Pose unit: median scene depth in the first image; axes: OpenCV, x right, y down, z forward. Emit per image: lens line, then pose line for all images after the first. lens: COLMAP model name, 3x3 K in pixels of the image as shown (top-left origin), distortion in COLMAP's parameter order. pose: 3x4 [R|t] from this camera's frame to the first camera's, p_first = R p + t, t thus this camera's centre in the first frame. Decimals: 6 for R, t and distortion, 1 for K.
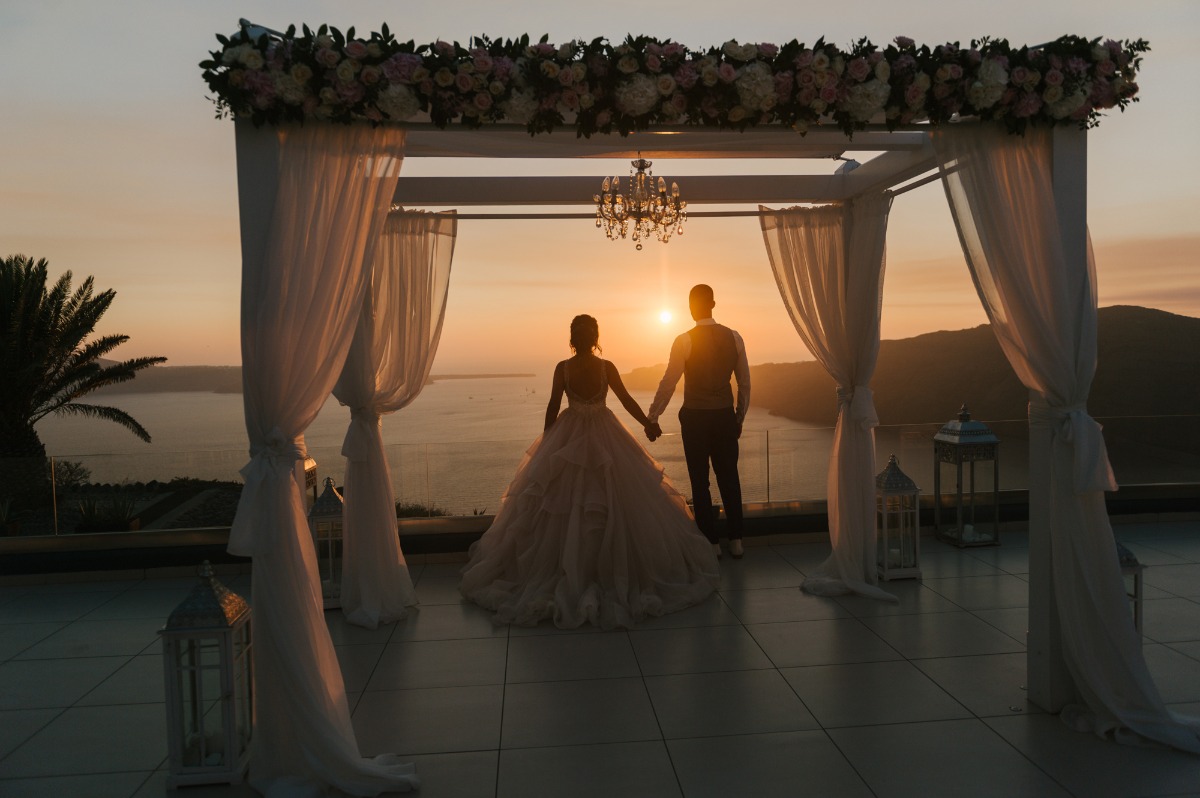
lens RADIAL K [[845.2, 0, 600.0], [0, 845.2, 399.0], [0, 0, 1]] dist [-0.002809, -0.001278]
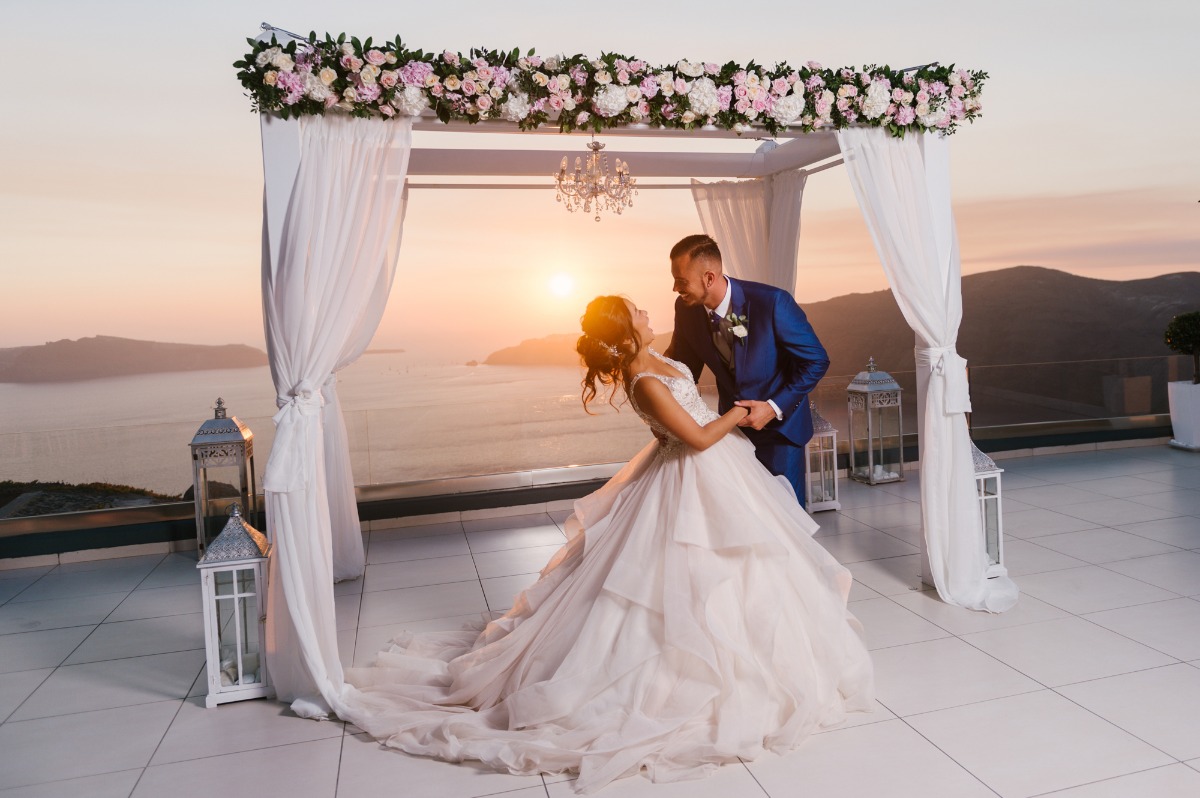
lens RADIAL K [[957.3, 0, 702.8], [0, 957.3, 355.1], [0, 0, 1]] dist [-0.006640, -0.005326]
pose [[0.974148, -0.024993, 0.224522, -0.145522], [0.029288, 0.999446, -0.015817, 0.036642], [-0.224002, 0.021984, 0.974341, -0.378983]]
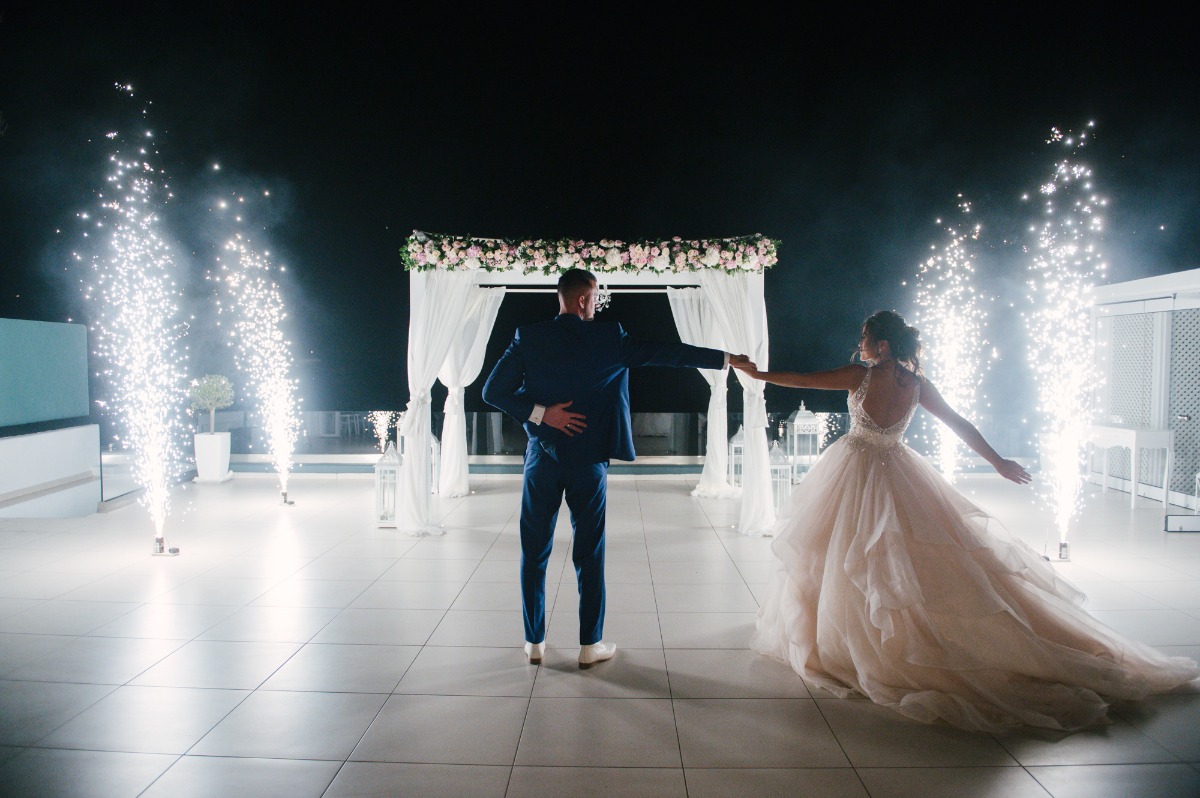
lens RADIAL K [[845.2, 0, 600.0], [0, 845.2, 399.0], [0, 0, 1]] dist [-0.002809, -0.001278]
pose [[0.993944, 0.035245, -0.104087, 0.418859], [-0.036683, 0.999256, -0.011935, 0.076627], [0.103588, 0.015681, 0.994497, -1.472760]]
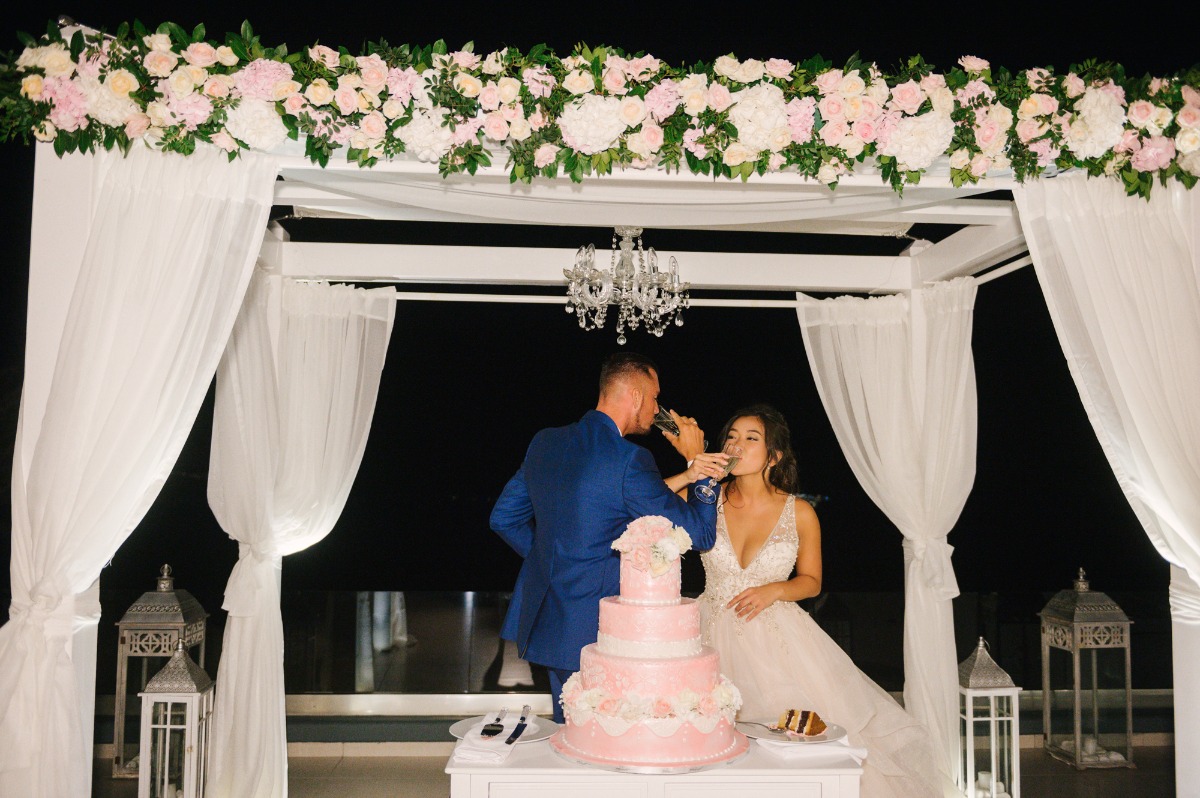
lens RADIAL K [[1016.3, 0, 600.0], [0, 1016.3, 399.0], [0, 0, 1]] dist [-0.010205, -0.014395]
pose [[0.998360, 0.034885, -0.045394, 0.096411], [-0.040384, 0.991146, -0.126488, -0.023315], [0.040580, 0.128114, 0.990929, 0.182496]]
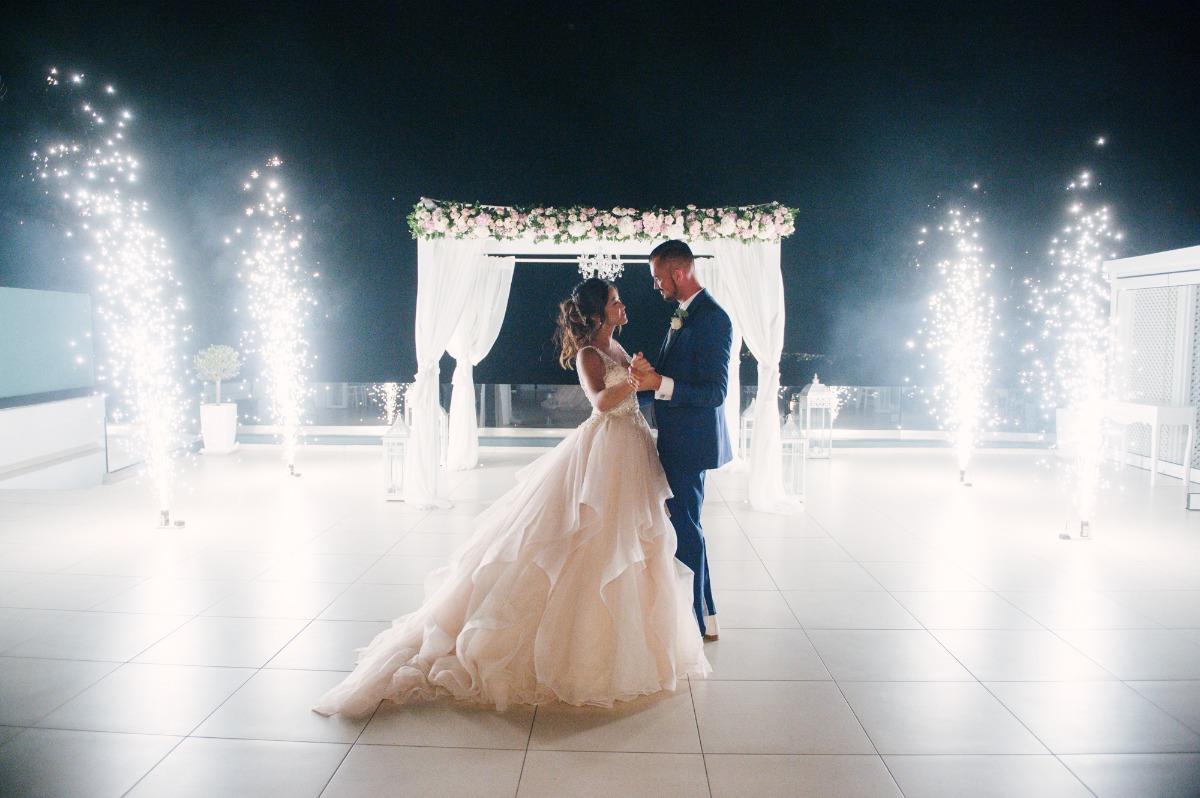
lens RADIAL K [[845.2, 0, 600.0], [0, 845.2, 399.0], [0, 0, 1]] dist [-0.002809, -0.001278]
pose [[0.992880, 0.043691, -0.110817, 0.399989], [-0.041540, 0.998902, 0.021653, 0.075226], [0.111641, -0.016895, 0.993605, -1.425307]]
